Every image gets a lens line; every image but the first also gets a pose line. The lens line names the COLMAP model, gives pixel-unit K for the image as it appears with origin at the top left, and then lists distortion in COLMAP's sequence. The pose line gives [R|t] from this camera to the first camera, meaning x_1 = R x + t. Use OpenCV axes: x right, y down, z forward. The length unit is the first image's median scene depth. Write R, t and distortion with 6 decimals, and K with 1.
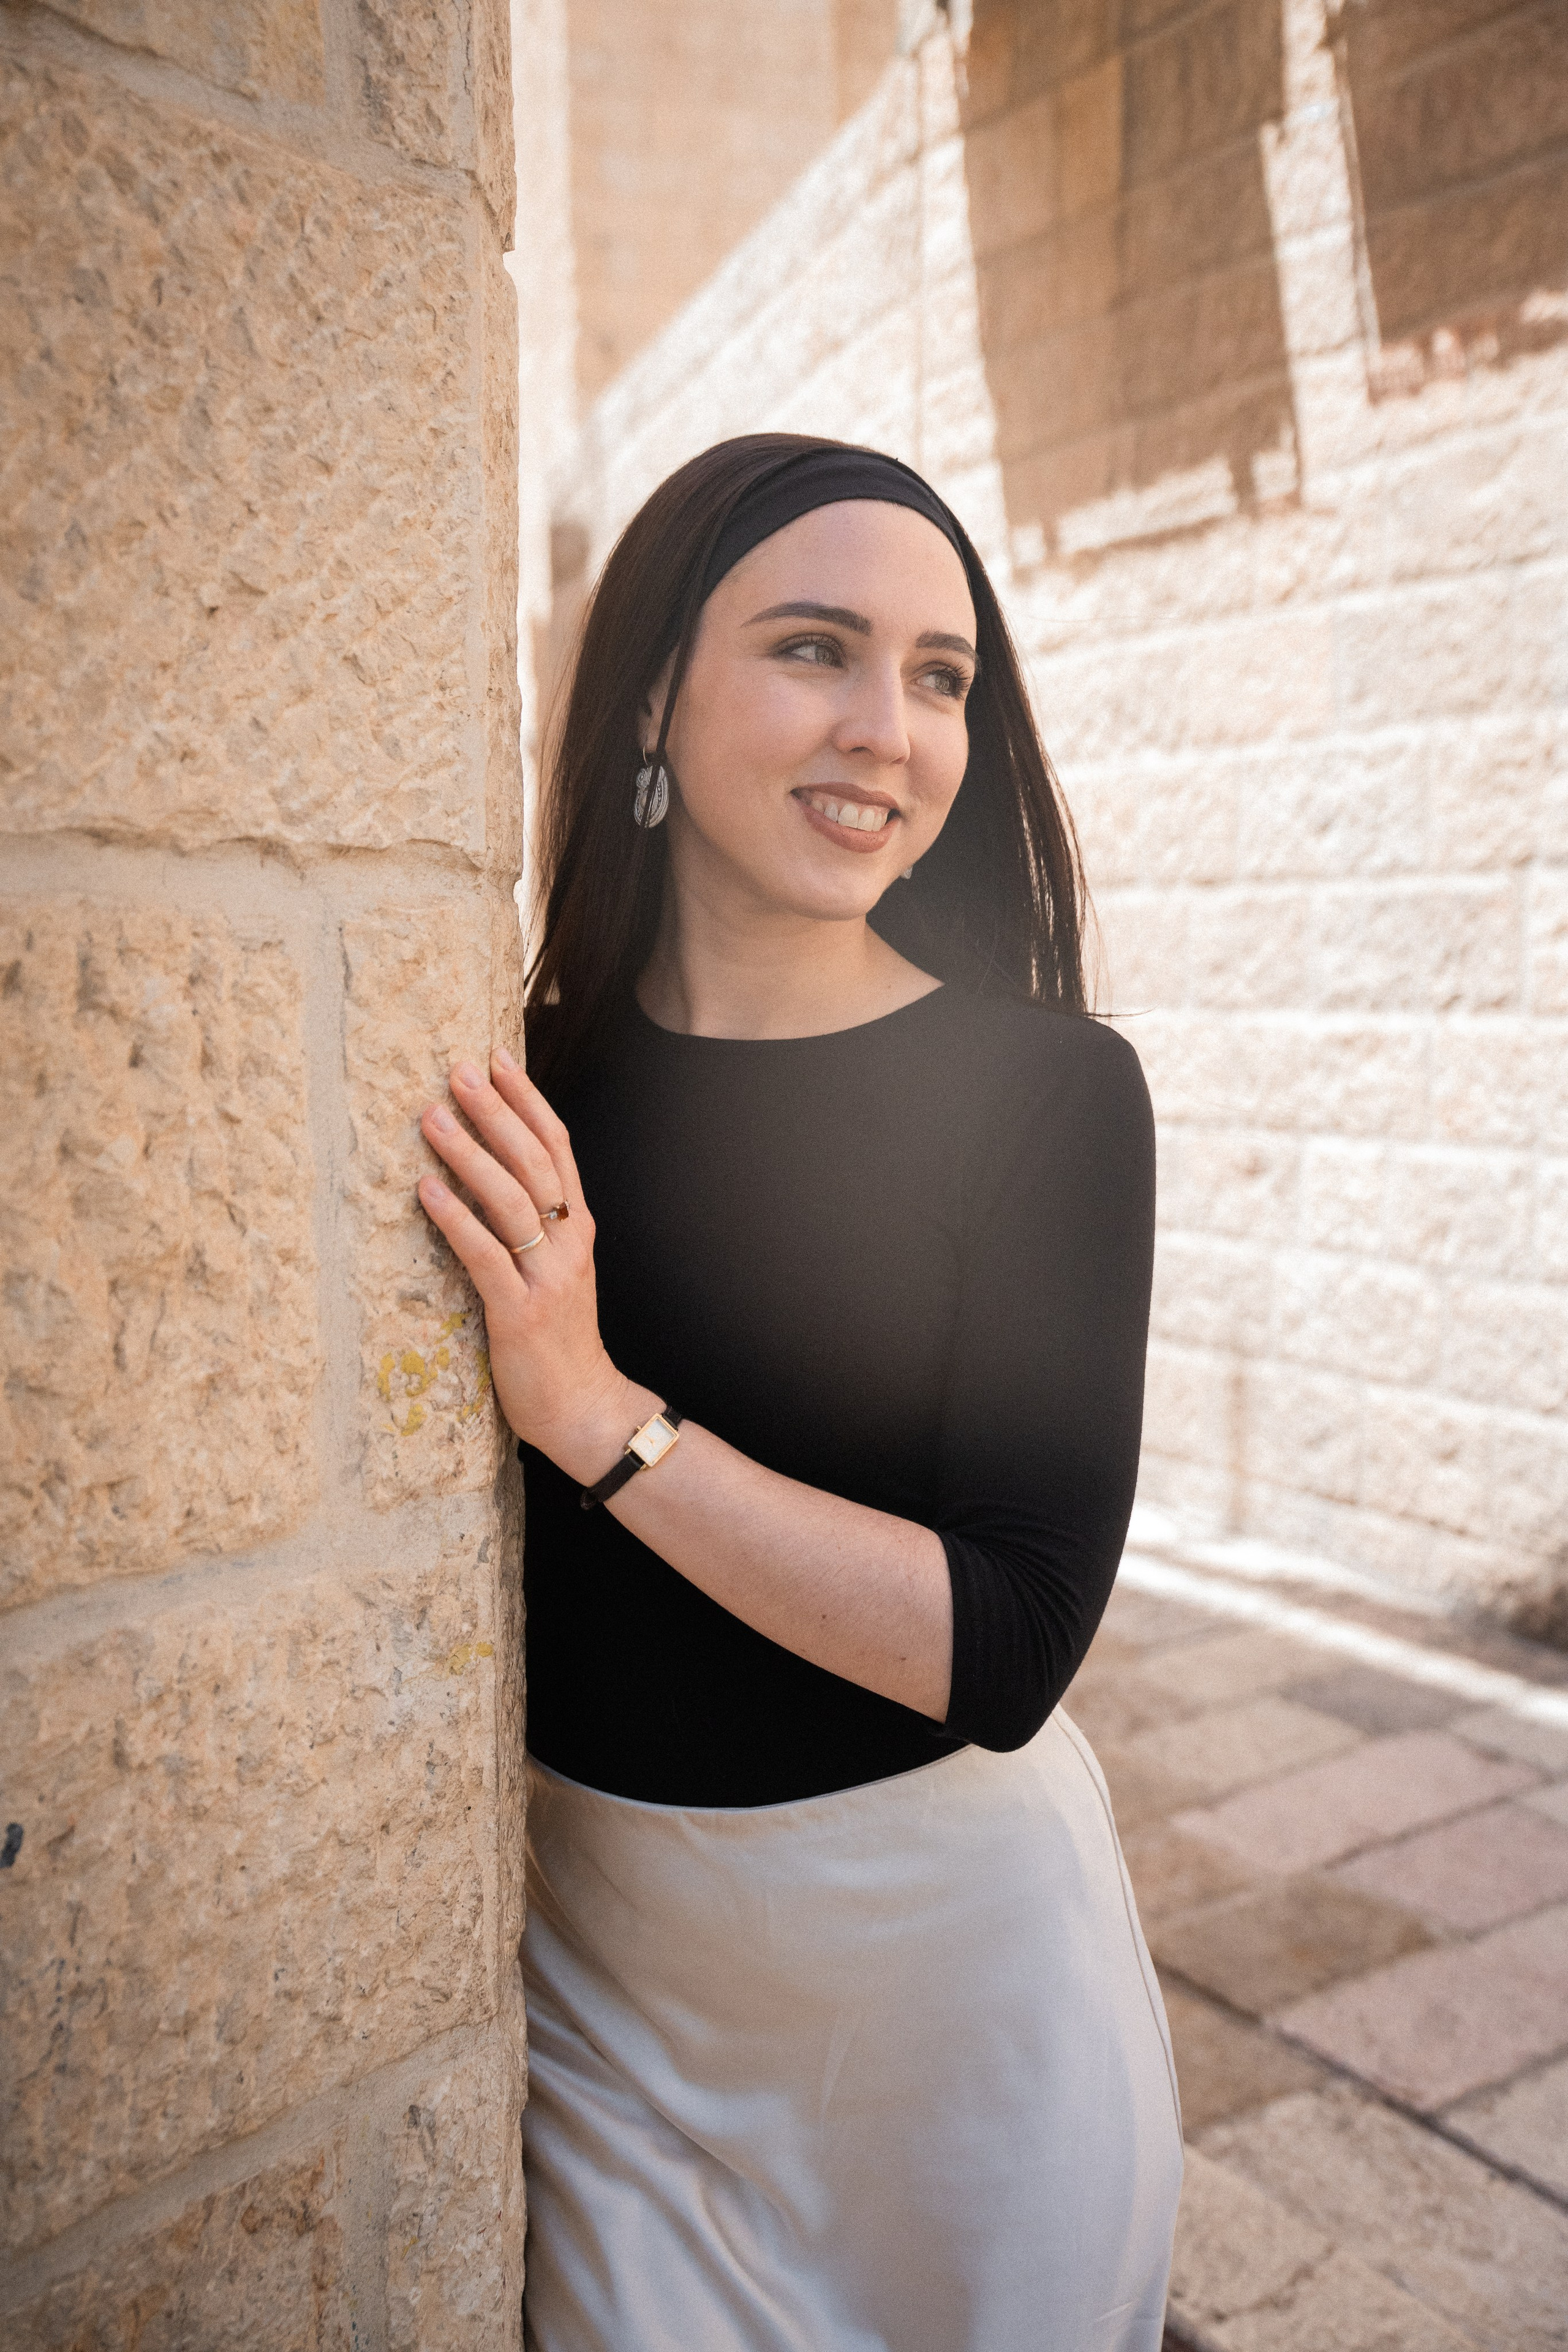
lens RADIAL K [[2580.9, 0, 743.3], [0, 2580.9, 1228.2], [0, 0, 1]] dist [0.043100, 0.000000]
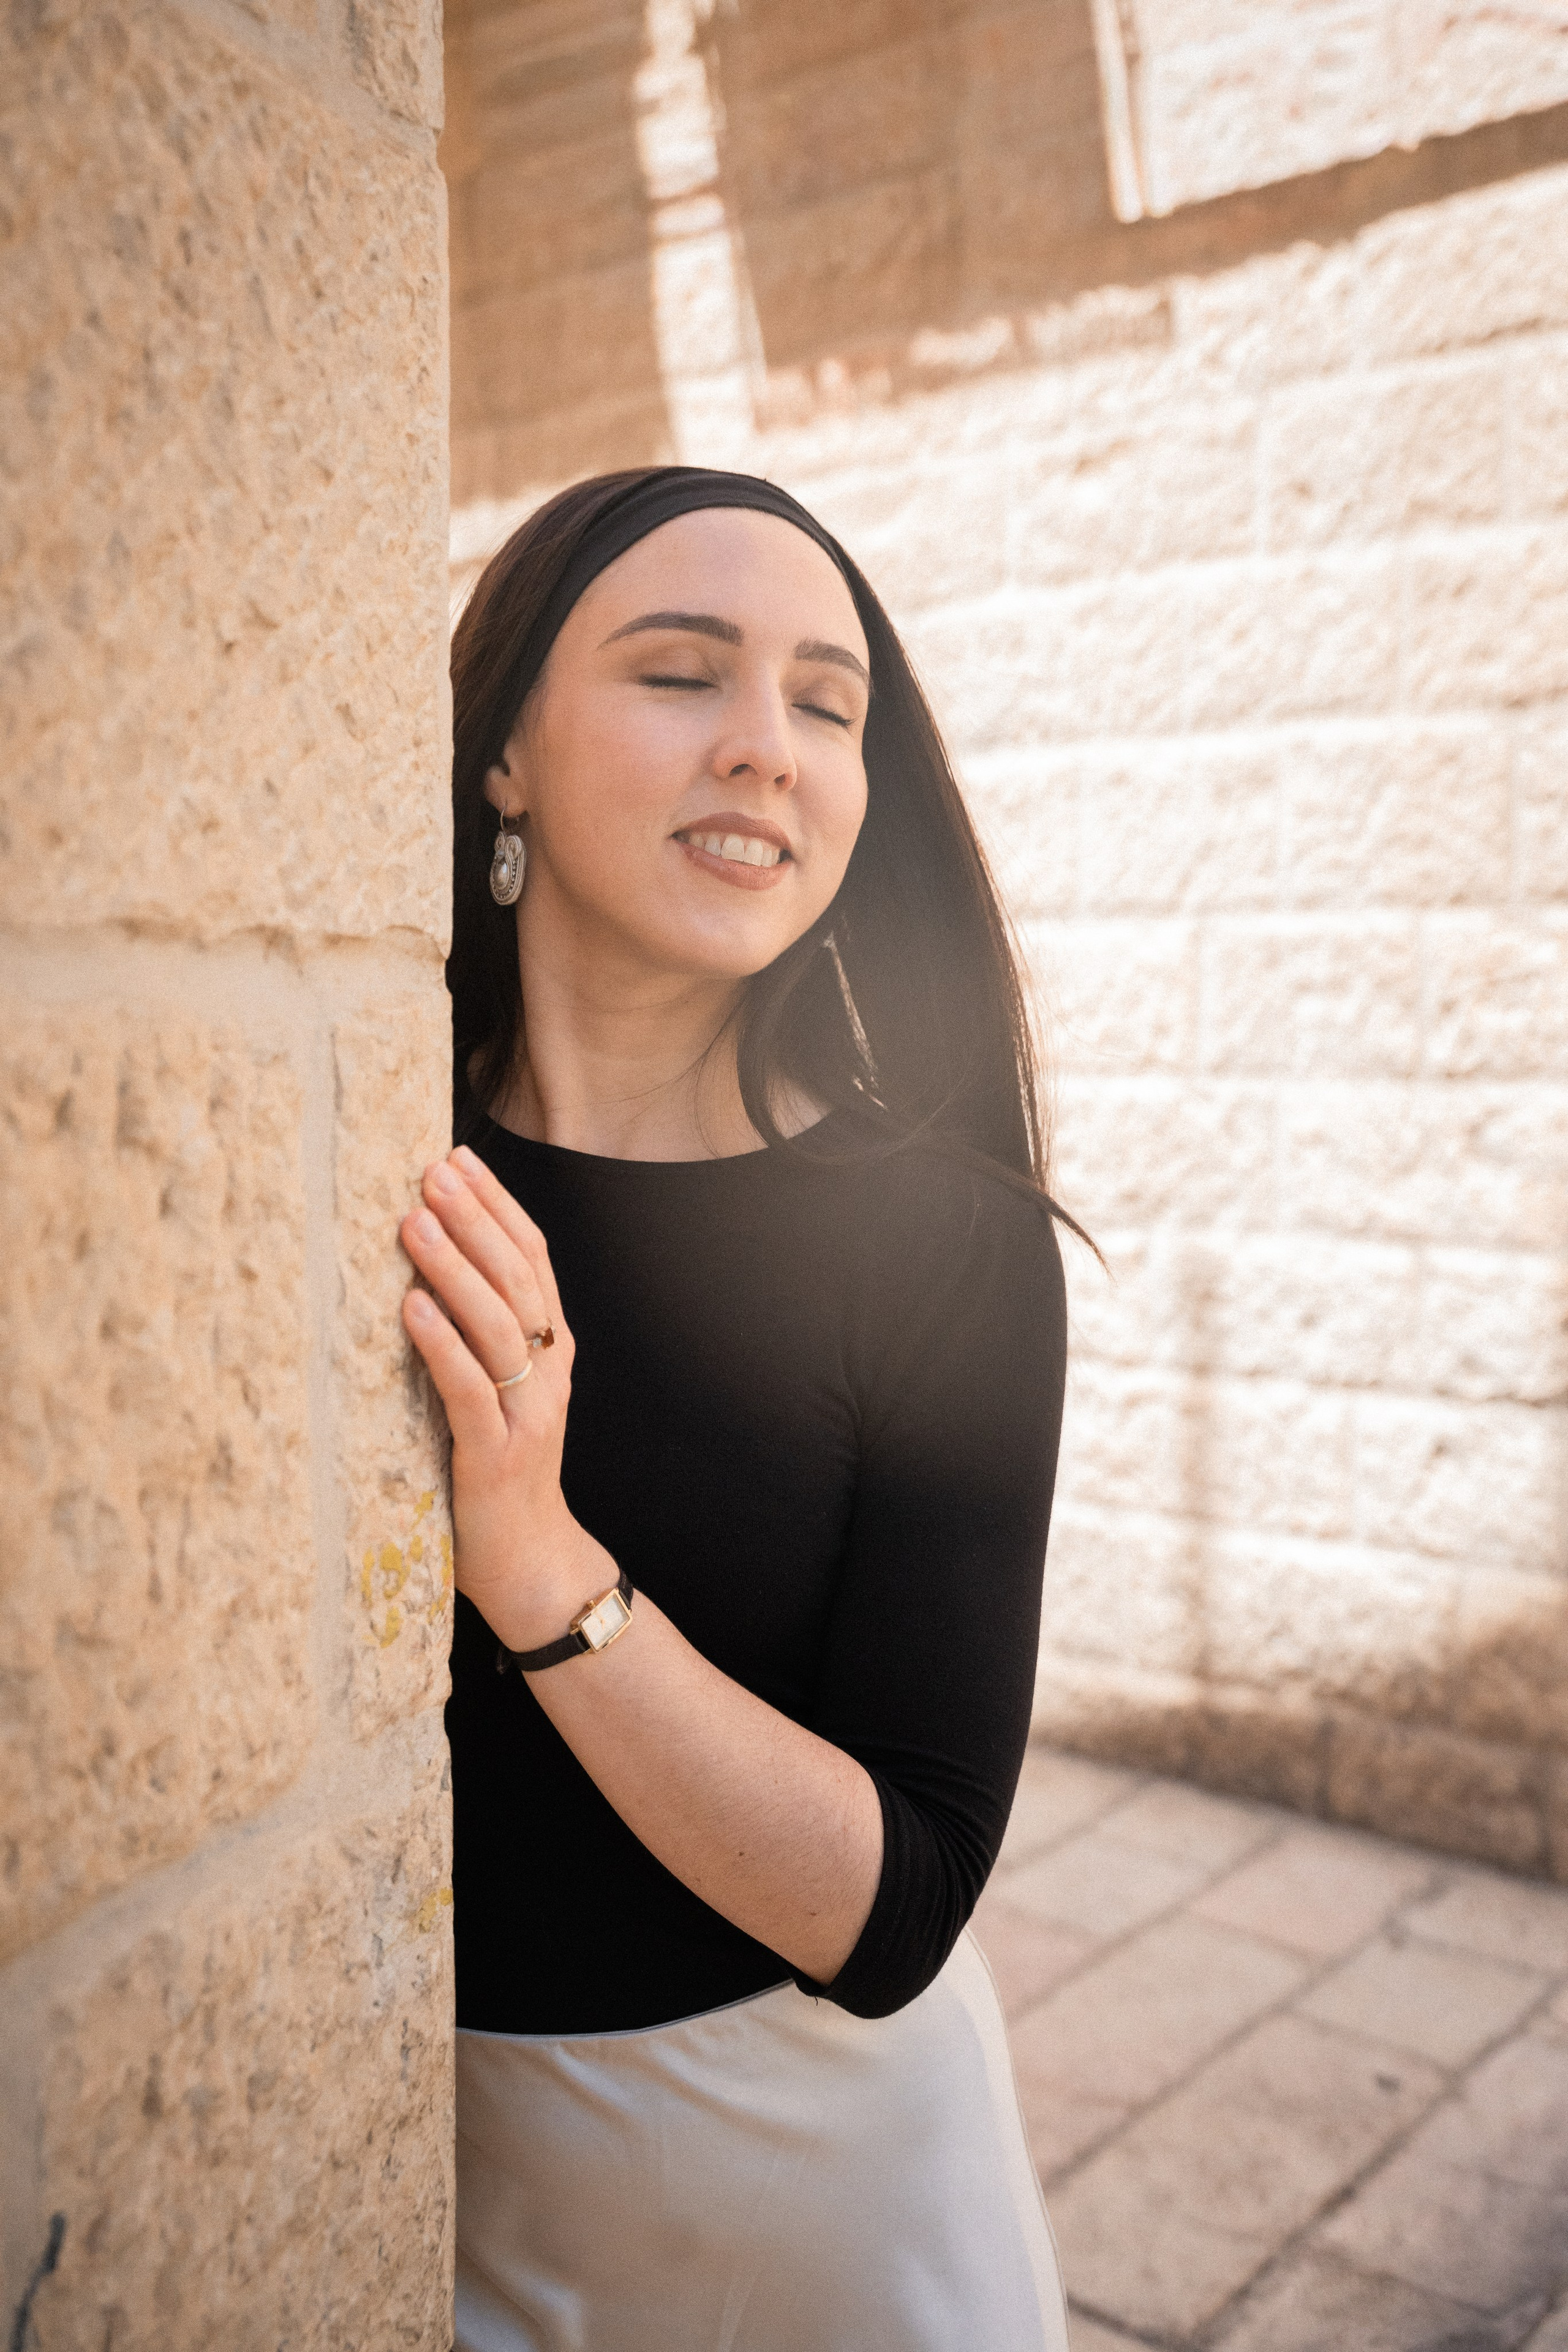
lens RADIAL K [[2794.2, 0, 752.1], [0, 2794.2, 1193.5], [0, 0, 1]] dist [0.089528, 0.000000]
pose [[0.938971, -0.021029, 0.343354, -0.331148], [0.030992, 0.999242, -0.023553, -0.039948], [-0.342599, 0.032757, 0.938911, 0.120688]]
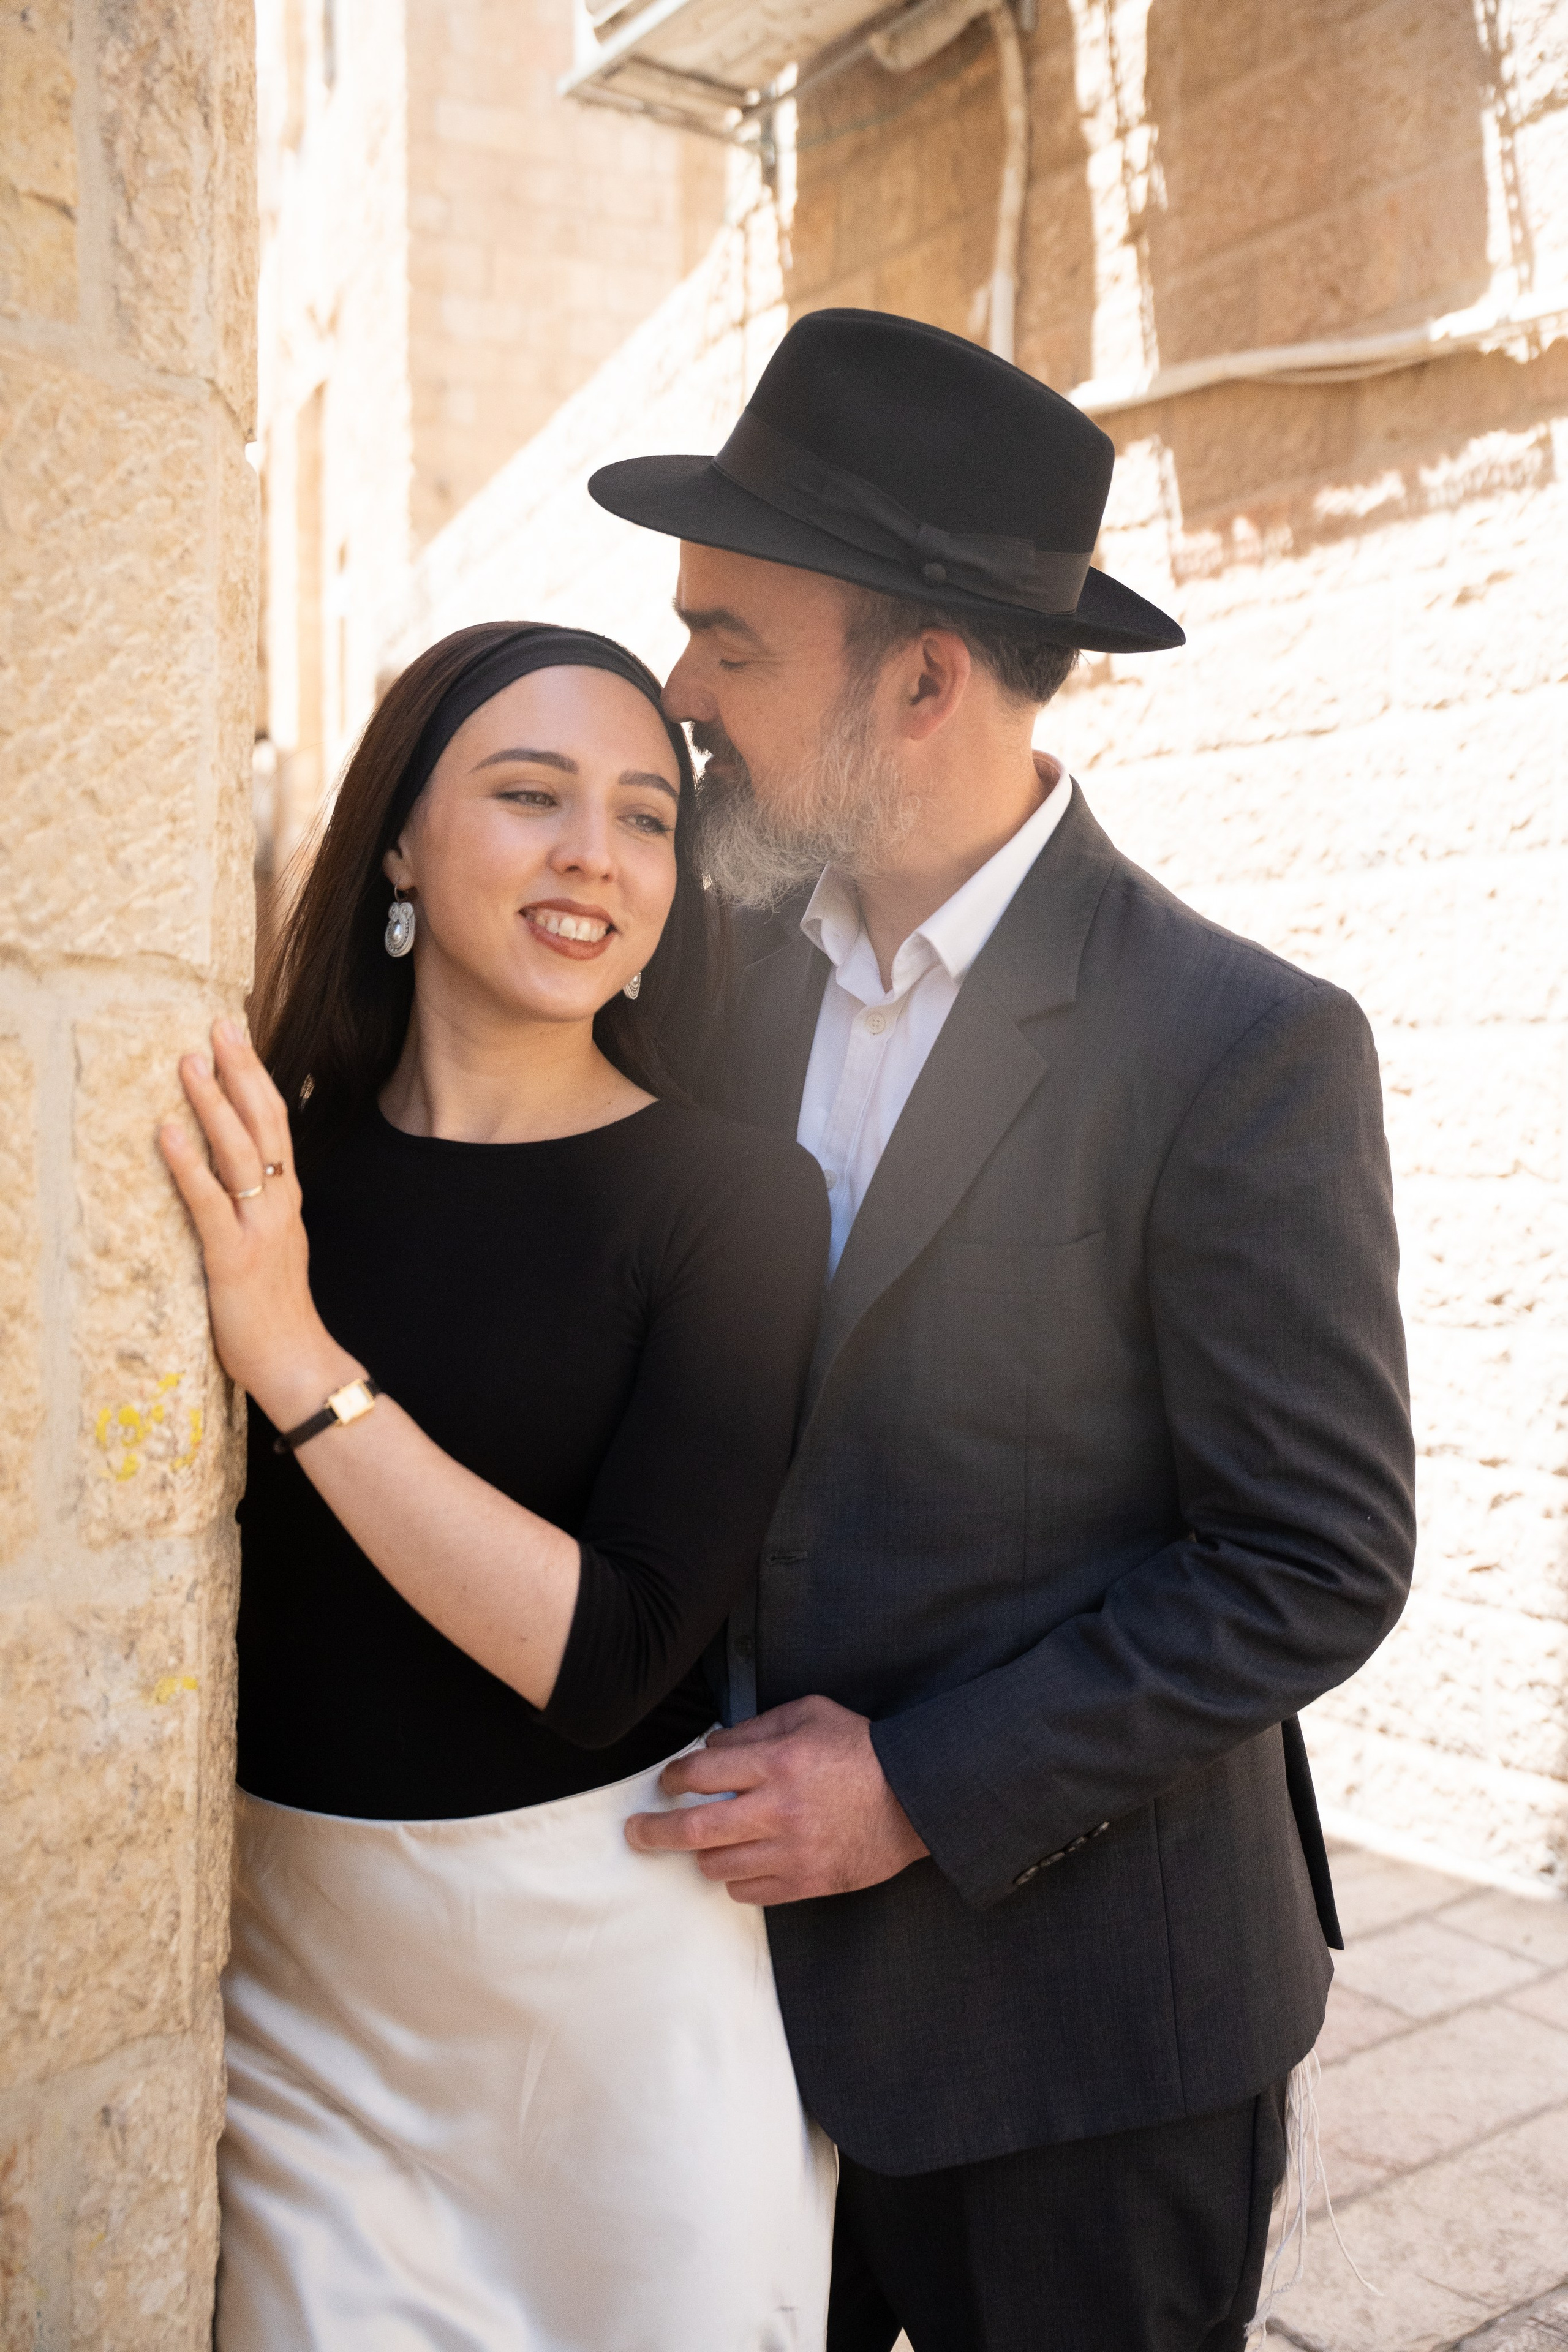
lens RADIAL K [[2852.8, 0, 806.1], [0, 2852.8, 1215.0], [0, 0, 1]] dist [0.095391, 0.000000]
pose [[0.997844, 0.018833, 0.062878, 0.085849], [-0.013889, 0.996844, -0.078165, 0.059665], [-0.064152, 0.077124, 0.994956, -0.263568]]
